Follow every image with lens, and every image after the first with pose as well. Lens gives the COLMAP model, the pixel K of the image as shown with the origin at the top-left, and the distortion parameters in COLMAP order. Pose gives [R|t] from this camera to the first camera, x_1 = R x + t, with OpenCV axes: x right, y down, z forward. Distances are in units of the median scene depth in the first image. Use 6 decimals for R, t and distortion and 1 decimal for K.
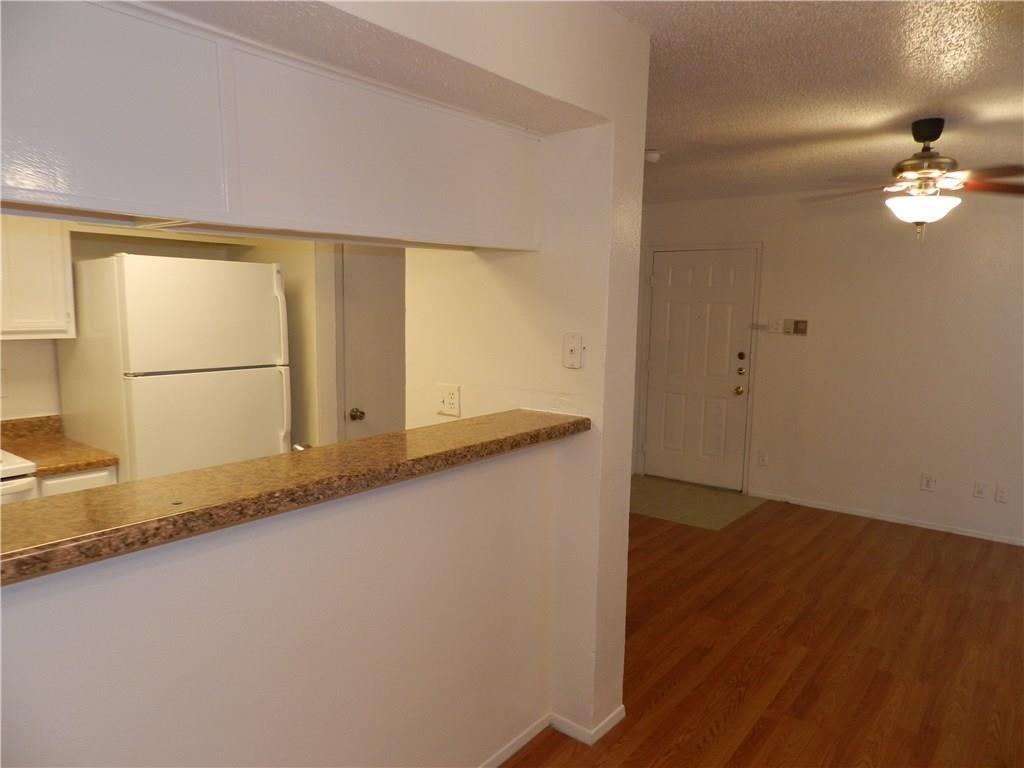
lens RADIAL K [[693.5, 0, 512.2], [0, 693.5, 385.5], [0, 0, 1]] dist [0.017363, -0.003768]
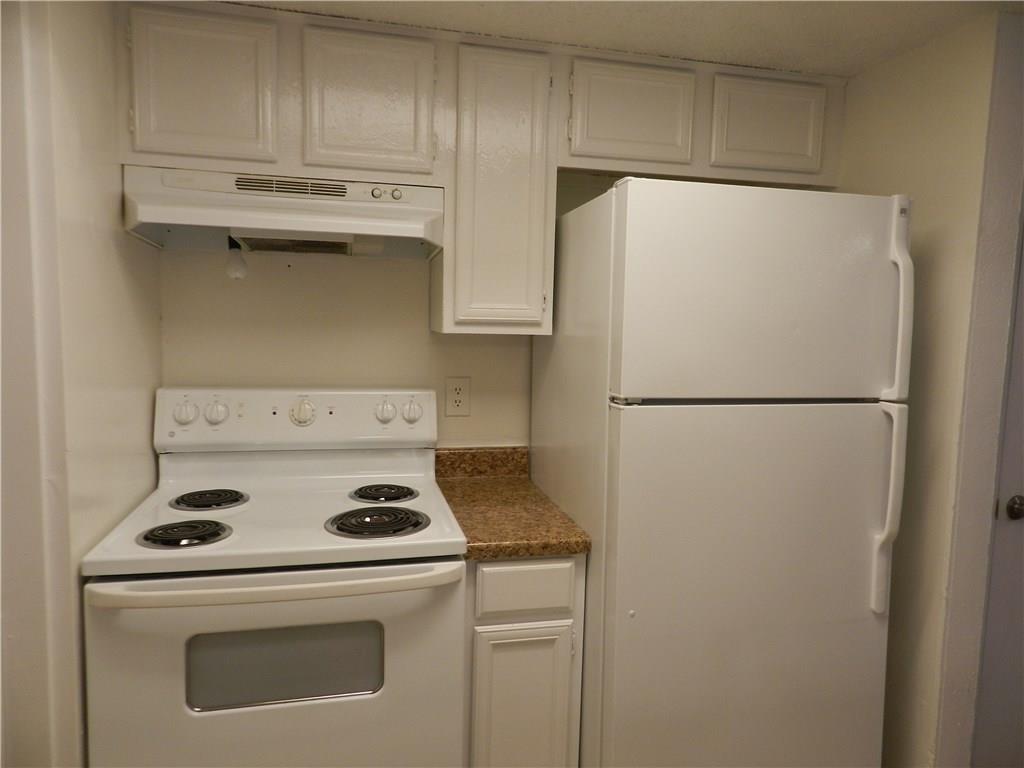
lens RADIAL K [[693.5, 0, 512.2], [0, 693.5, 385.5], [0, 0, 1]] dist [0.017363, -0.003768]
pose [[0.782793, 0.065827, -0.618791, -0.256860], [-0.083560, 0.996503, 0.000302, -0.018853], [0.616647, 0.051470, 0.785556, 0.479795]]
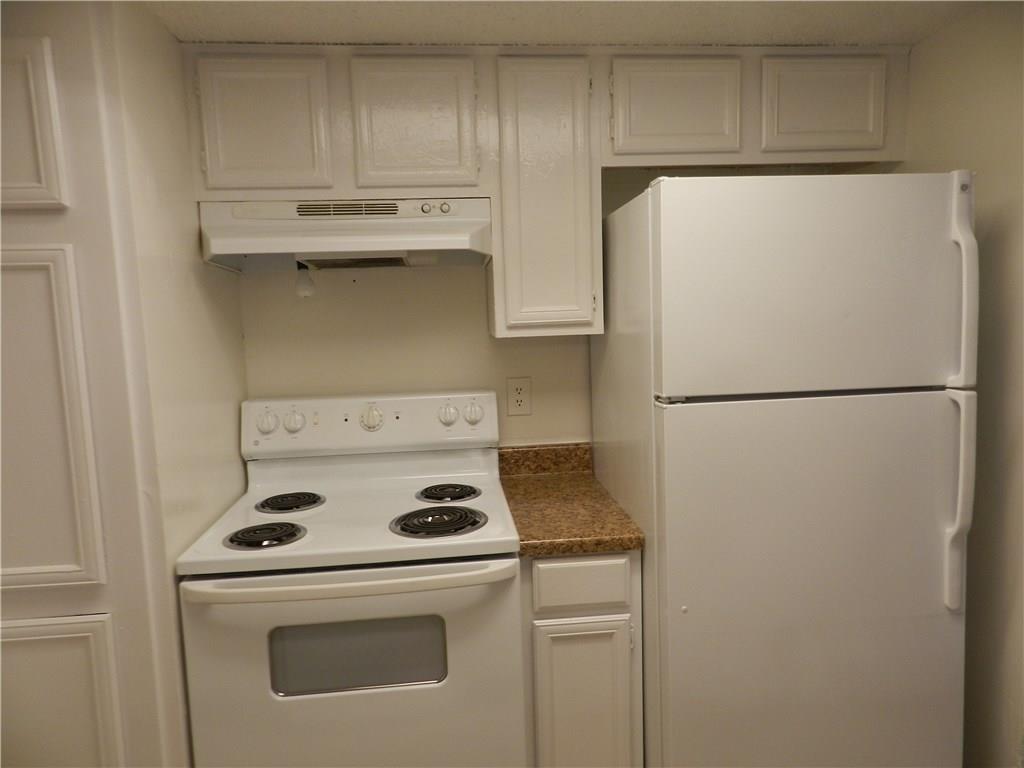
lens RADIAL K [[693.5, 0, 512.2], [0, 693.5, 385.5], [0, 0, 1]] dist [0.017363, -0.003768]
pose [[0.692239, 0.046996, -0.720137, -0.217435], [-0.039097, 0.998854, 0.027602, -0.034364], [0.720609, 0.009048, 0.693283, 0.491962]]
